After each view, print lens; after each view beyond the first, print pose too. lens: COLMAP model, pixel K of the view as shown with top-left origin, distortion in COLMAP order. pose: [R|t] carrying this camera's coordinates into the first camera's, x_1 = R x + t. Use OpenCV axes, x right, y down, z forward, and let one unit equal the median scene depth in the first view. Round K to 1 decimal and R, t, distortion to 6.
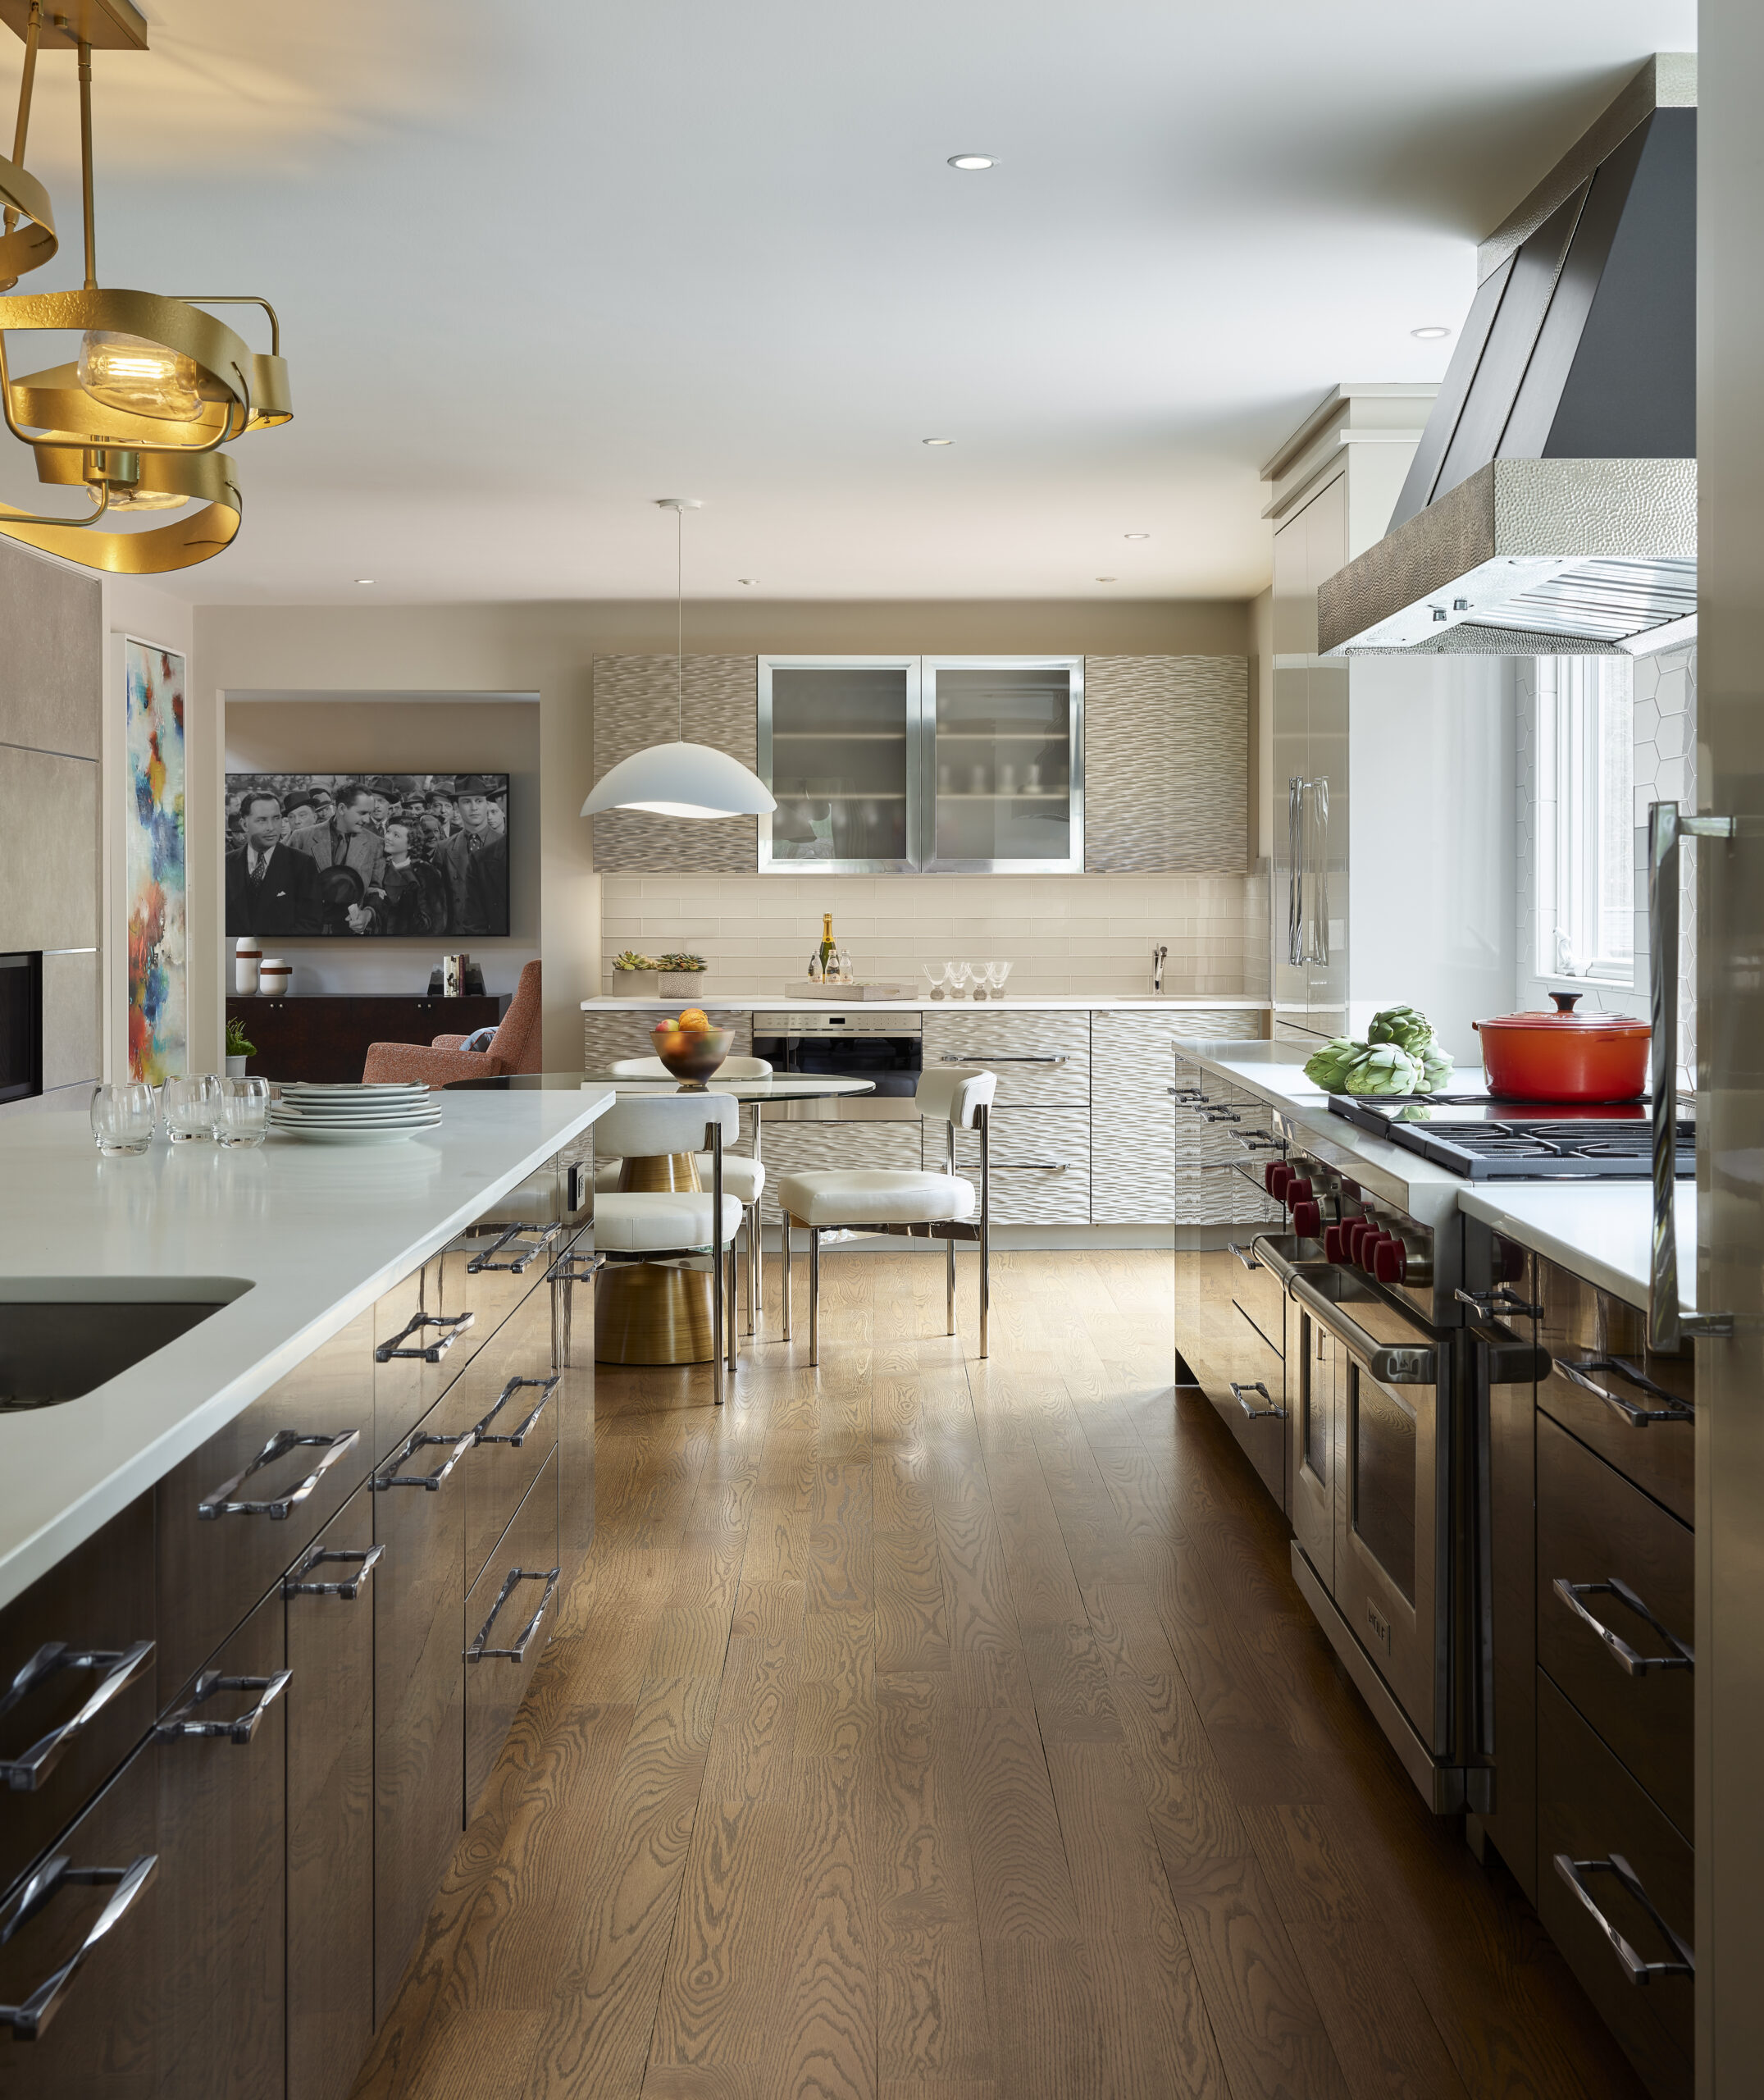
lens RADIAL K [[3083.0, 0, 879.9], [0, 3083.0, 1045.0], [0, 0, 1]] dist [0.006290, 0.000000]
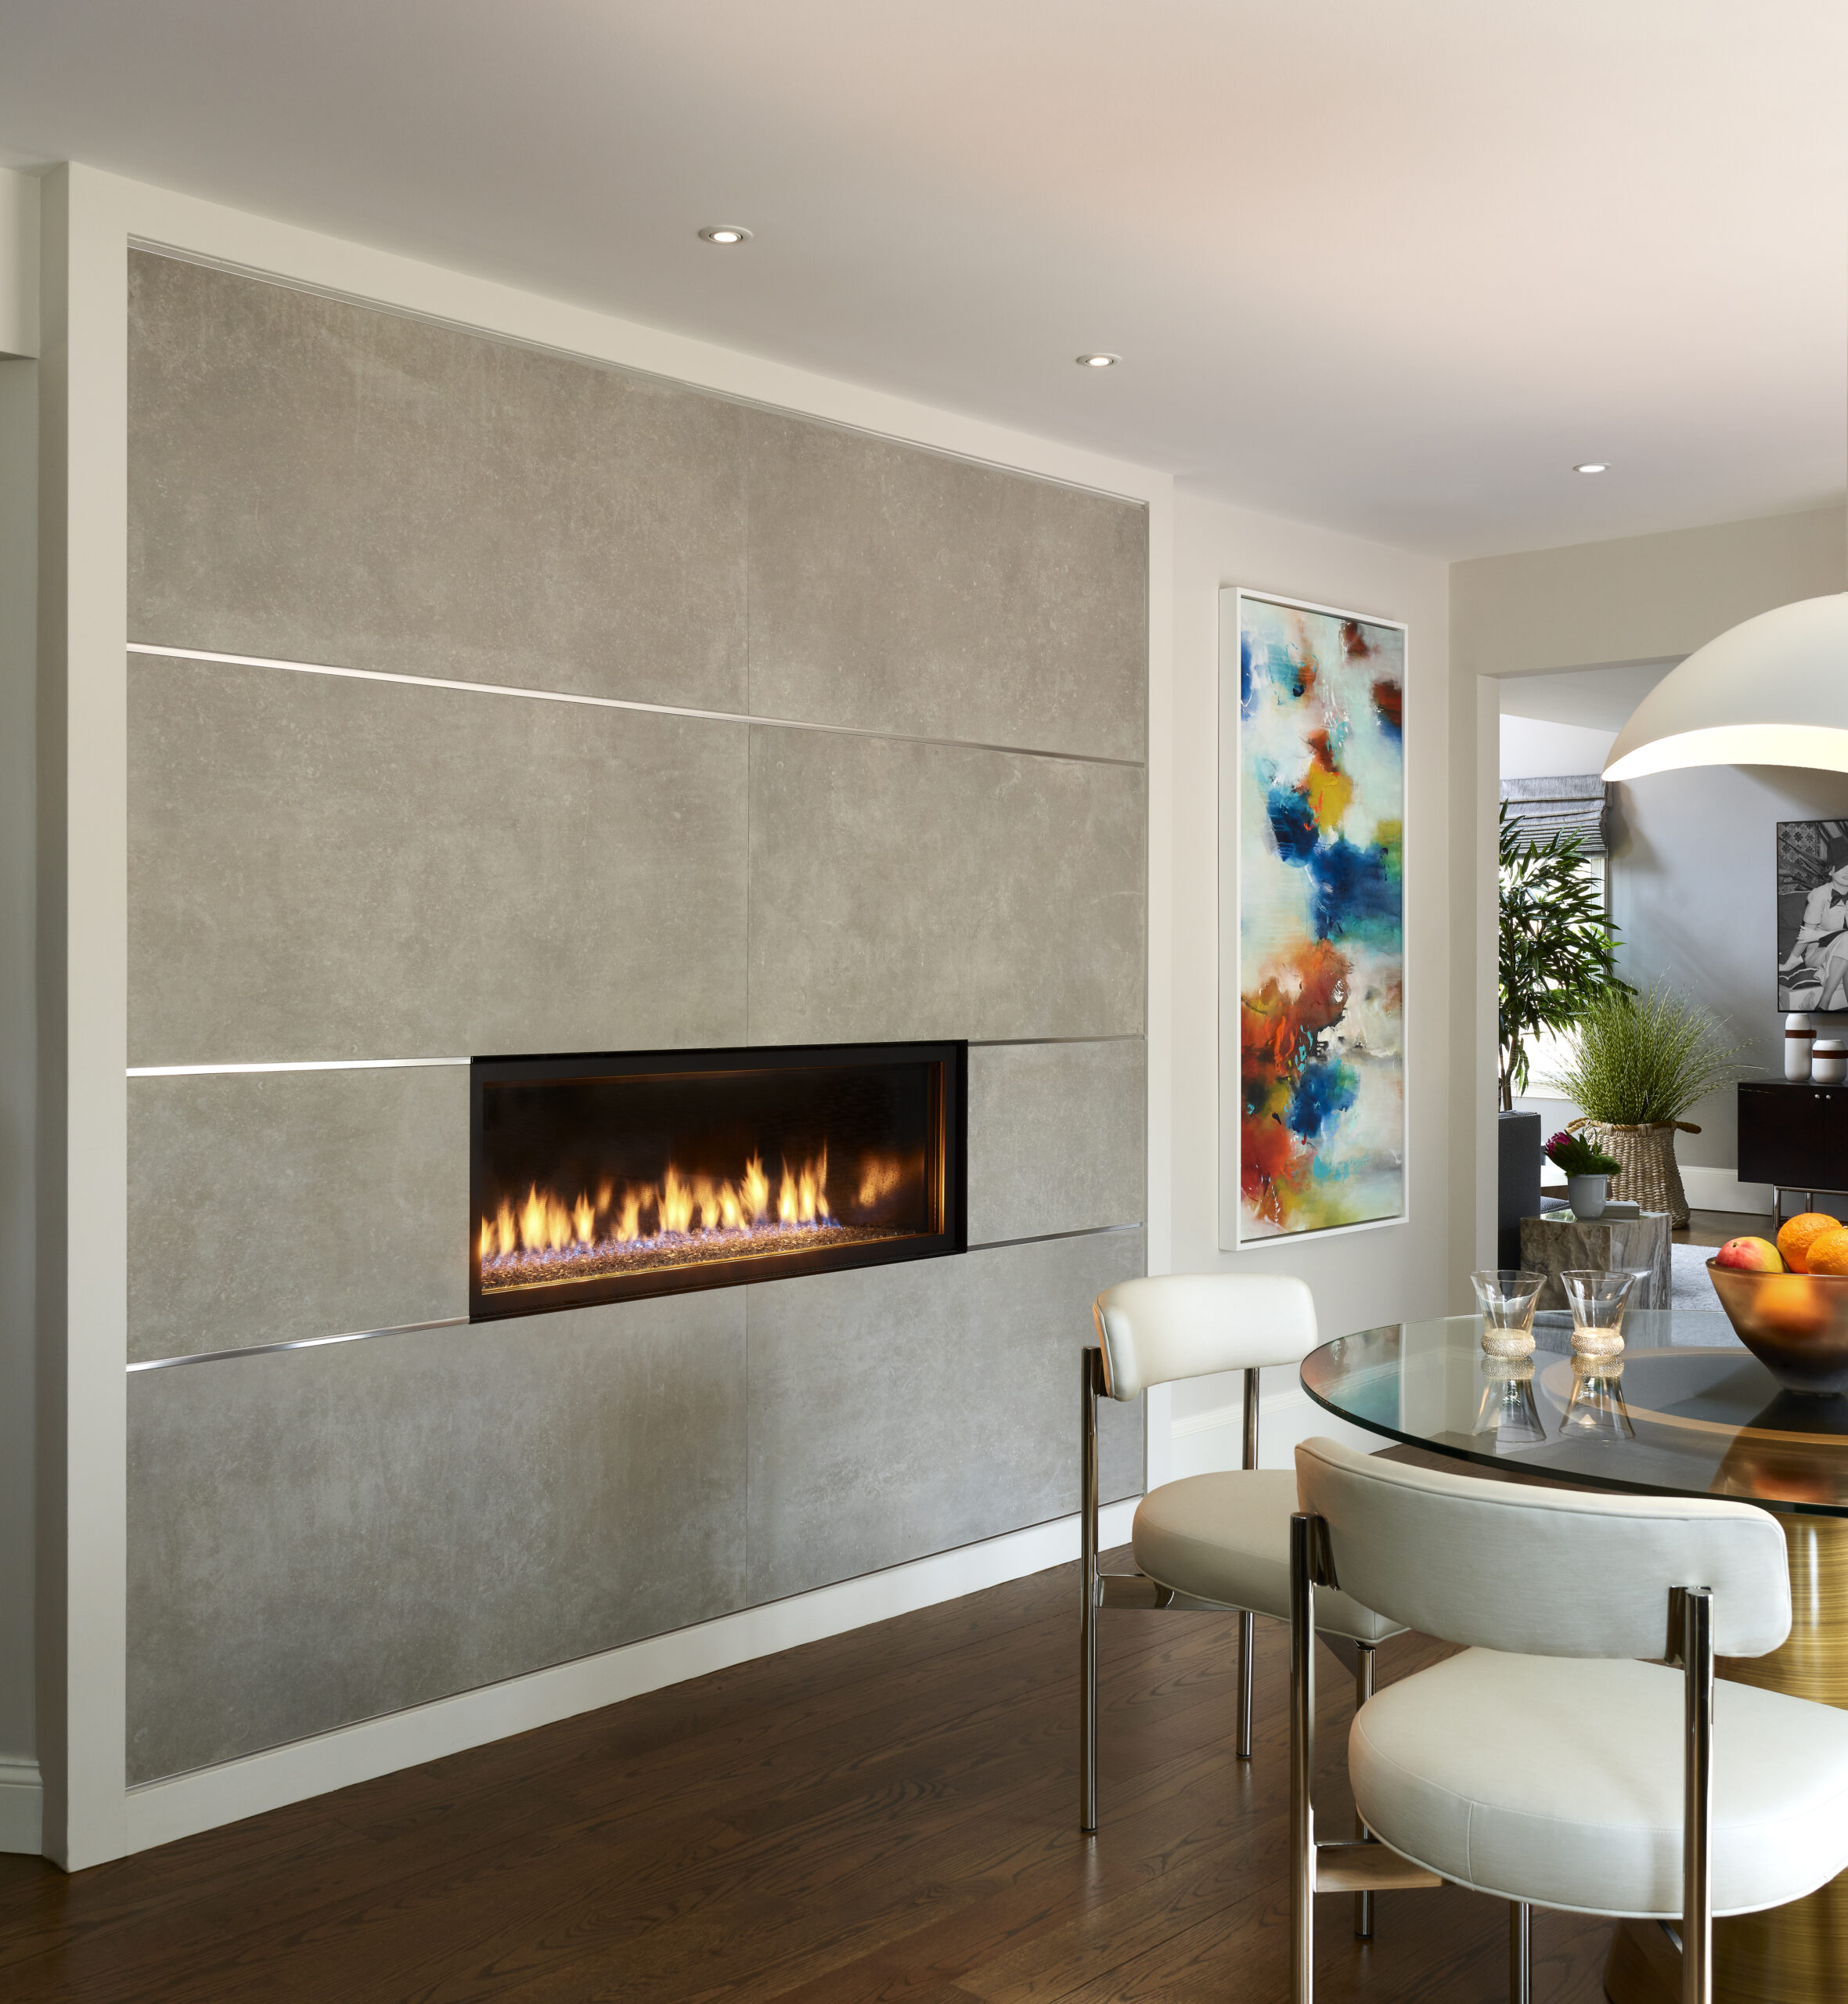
lens RADIAL K [[2134.6, 0, 922.1], [0, 2134.6, 994.7], [0, 0, 1]] dist [0.012229, 0.000000]
pose [[0.721066, 0.008033, -0.692820, 0.039824], [-0.033410, 0.999173, -0.023188, -0.025972], [0.692060, 0.039868, 0.720738, 0.579749]]
